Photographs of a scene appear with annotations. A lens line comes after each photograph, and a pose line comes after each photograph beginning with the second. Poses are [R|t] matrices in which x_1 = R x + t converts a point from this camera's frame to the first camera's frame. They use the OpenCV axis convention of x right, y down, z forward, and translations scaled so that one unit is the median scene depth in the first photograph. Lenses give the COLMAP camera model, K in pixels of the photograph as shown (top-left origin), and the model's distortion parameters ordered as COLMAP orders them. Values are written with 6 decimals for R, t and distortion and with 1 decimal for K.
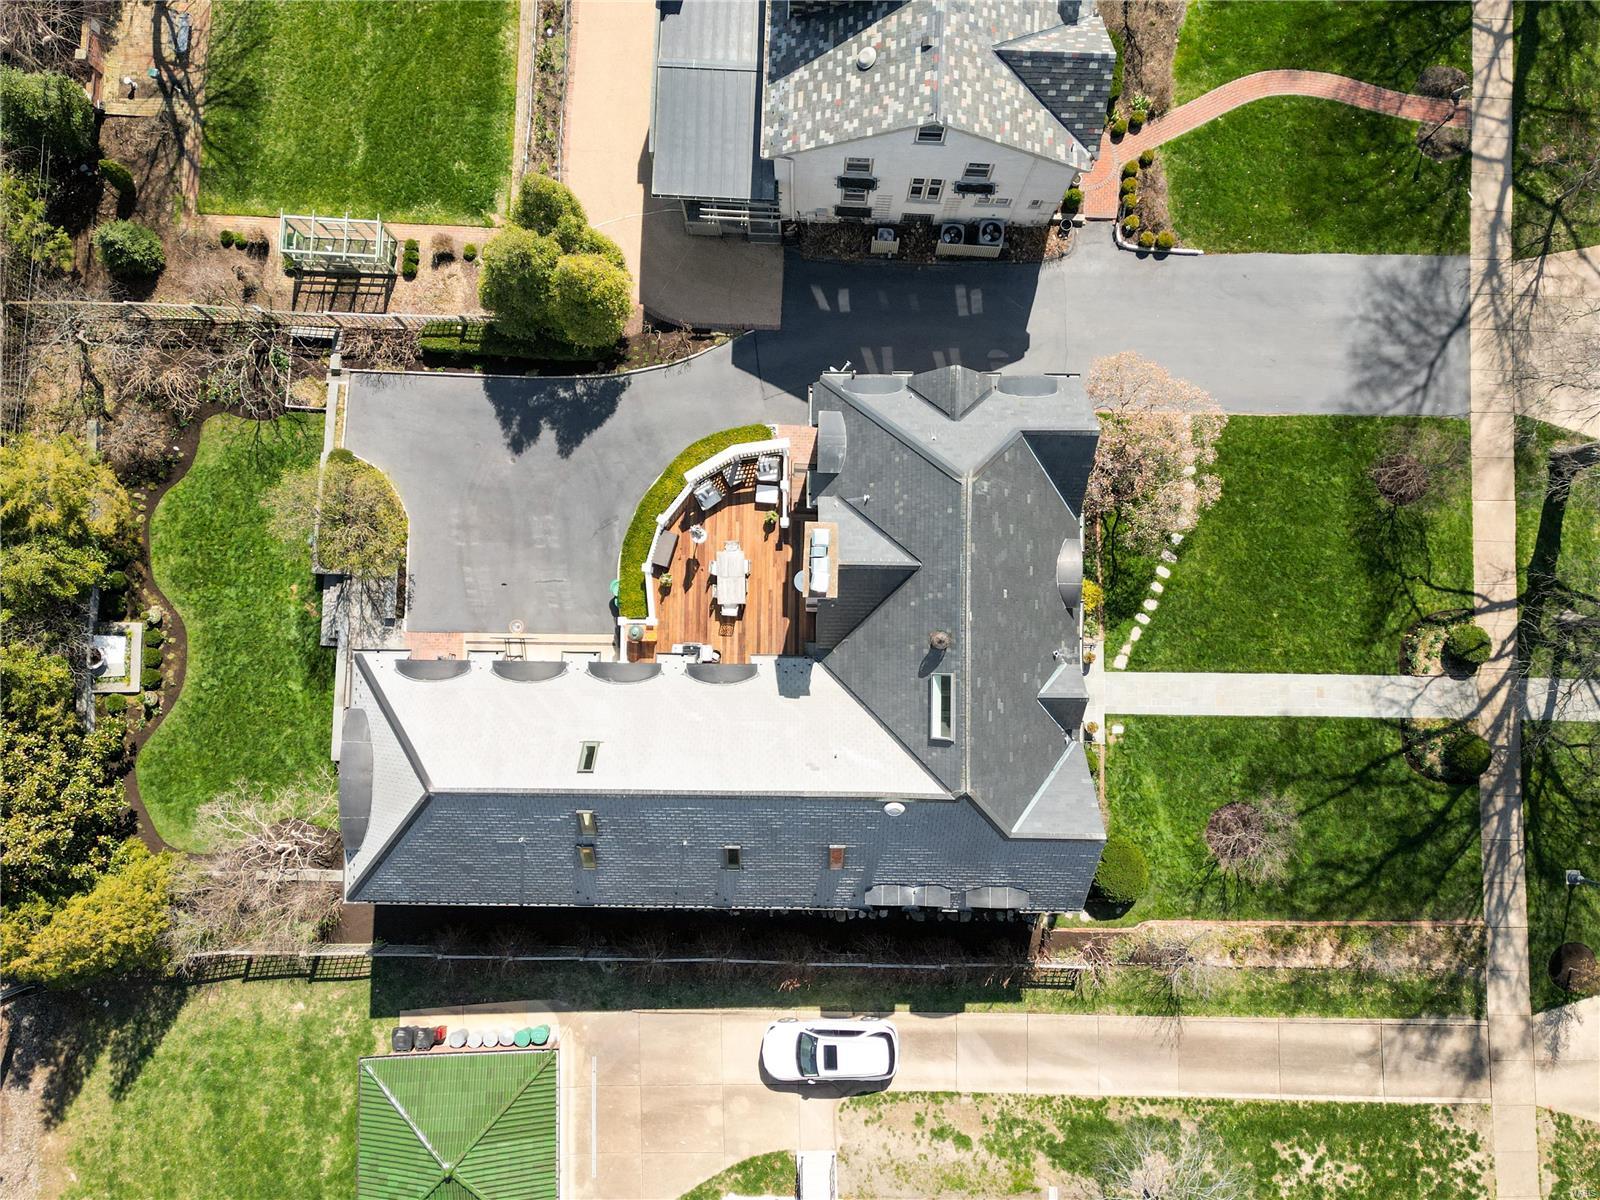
lens RADIAL K [[1272.7, 0, 800.5], [0, 1272.7, 601.9], [0, 0, 1]] dist [0.098344, -0.109643]
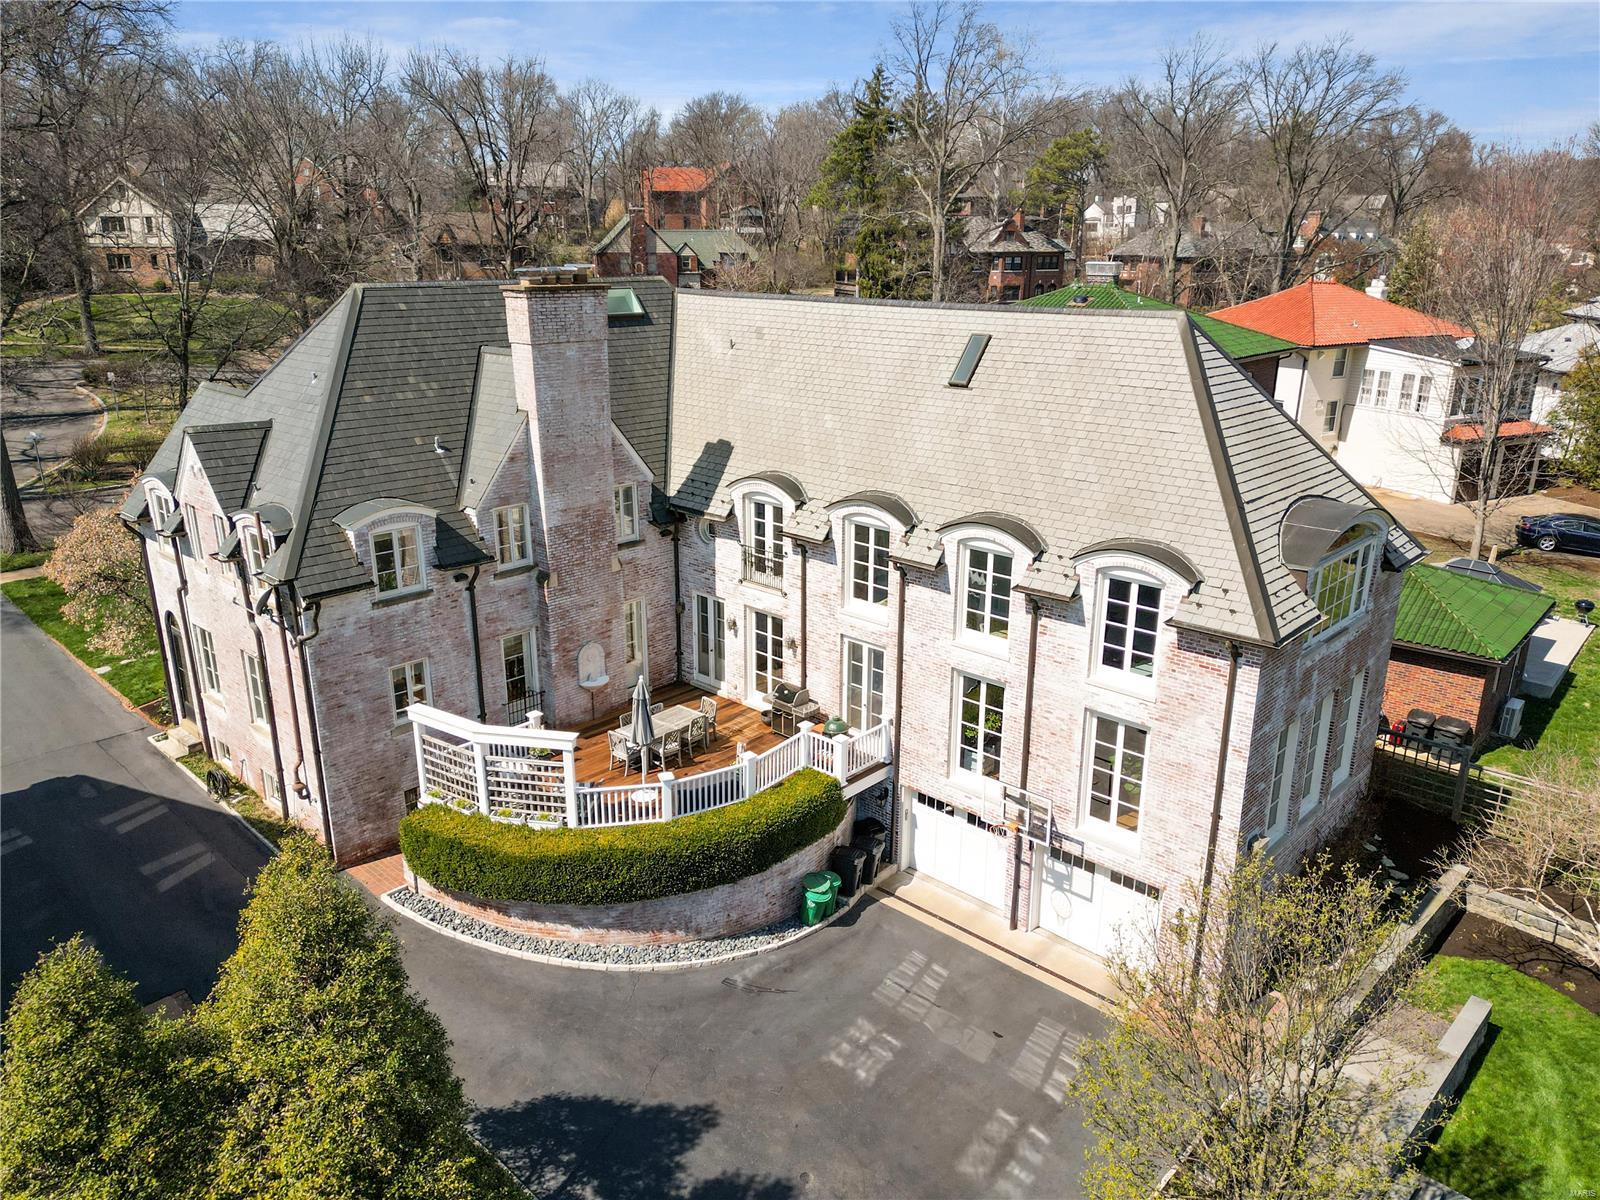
lens RADIAL K [[1127.9, 0, 800.0], [0, 1127.9, 600.0], [0, 0, 1]] dist [0.090188, -0.090495]
pose [[-0.740854, -0.206294, 0.639201, -0.436035], [0.670603, -0.173659, 0.721203, -0.354848], [-0.037777, 0.962957, 0.266997, 0.783367]]
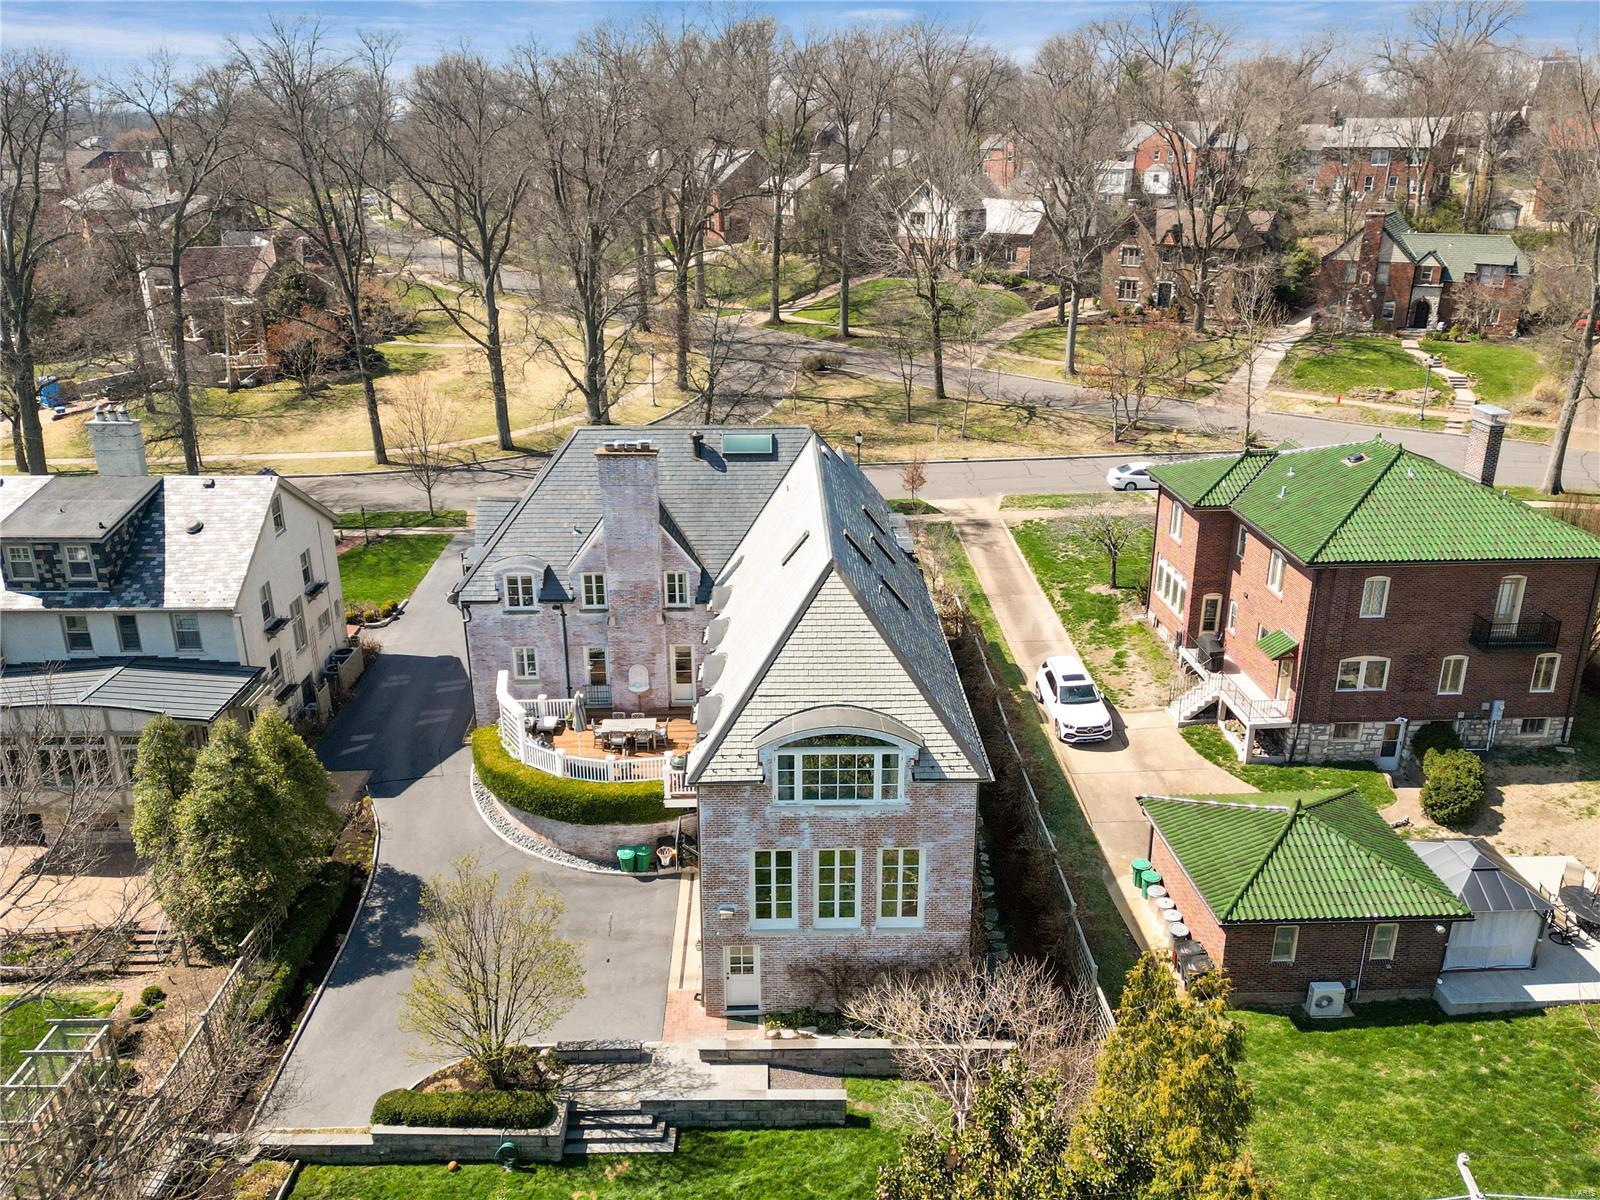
lens RADIAL K [[1272.7, 0, 800.5], [0, 1272.7, 601.9], [0, 0, 1]] dist [0.098344, -0.109643]
pose [[-0.038516, -0.350689, 0.935699, -0.941846], [0.998083, 0.031900, 0.053040, 0.057770], [-0.048449, 0.935948, 0.348788, 0.550593]]
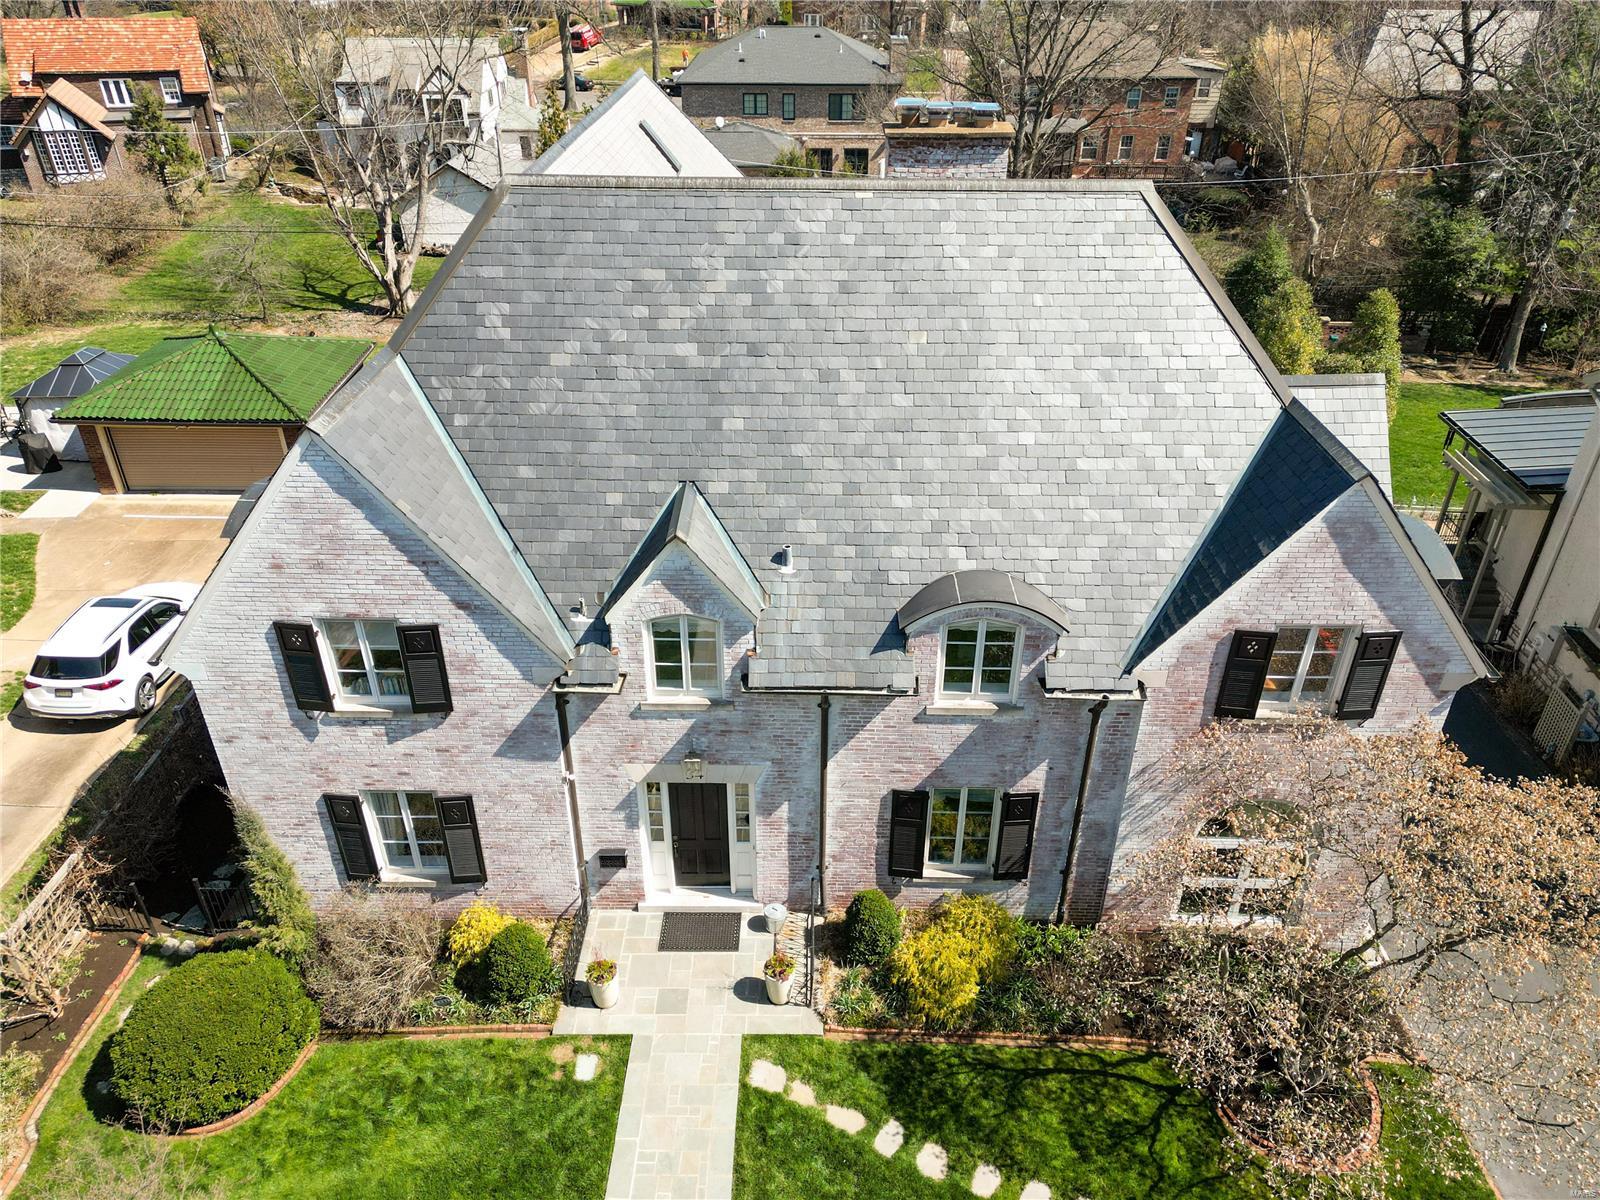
lens RADIAL K [[1121.5, 0, 797.7], [0, 1121.5, 611.8], [0, 0, 1]] dist [0.070849, -0.091937]
pose [[-0.005498, 0.525415, -0.850828, 0.457871], [-0.998898, 0.036771, 0.029163, 0.023810], [0.046609, 0.850051, 0.524634, 0.717604]]
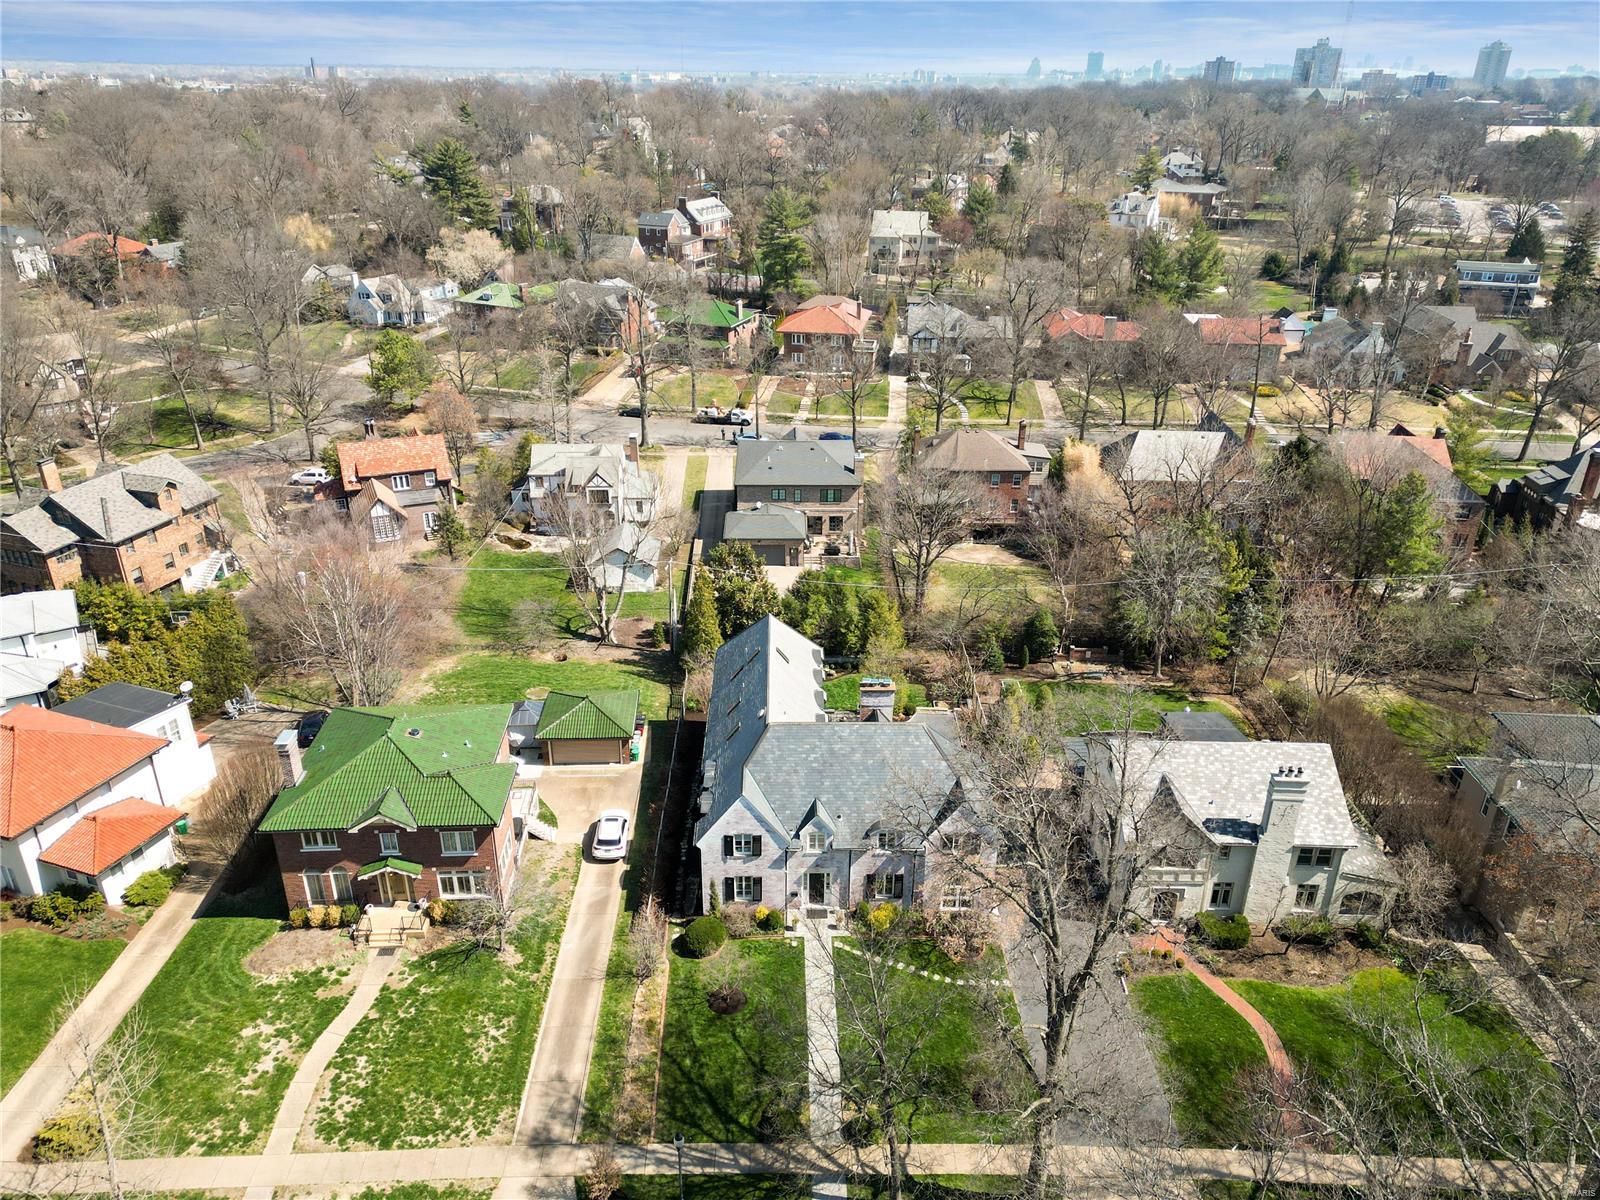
lens RADIAL K [[1127.9, 0, 800.0], [0, 1127.9, 600.0], [0, 0, 1]] dist [0.090188, -0.090495]
pose [[0.029194, 0.421965, -0.906142, 1.309248], [-0.998719, 0.049803, -0.008985, 0.084507], [0.041337, 0.905243, 0.422878, 0.050310]]
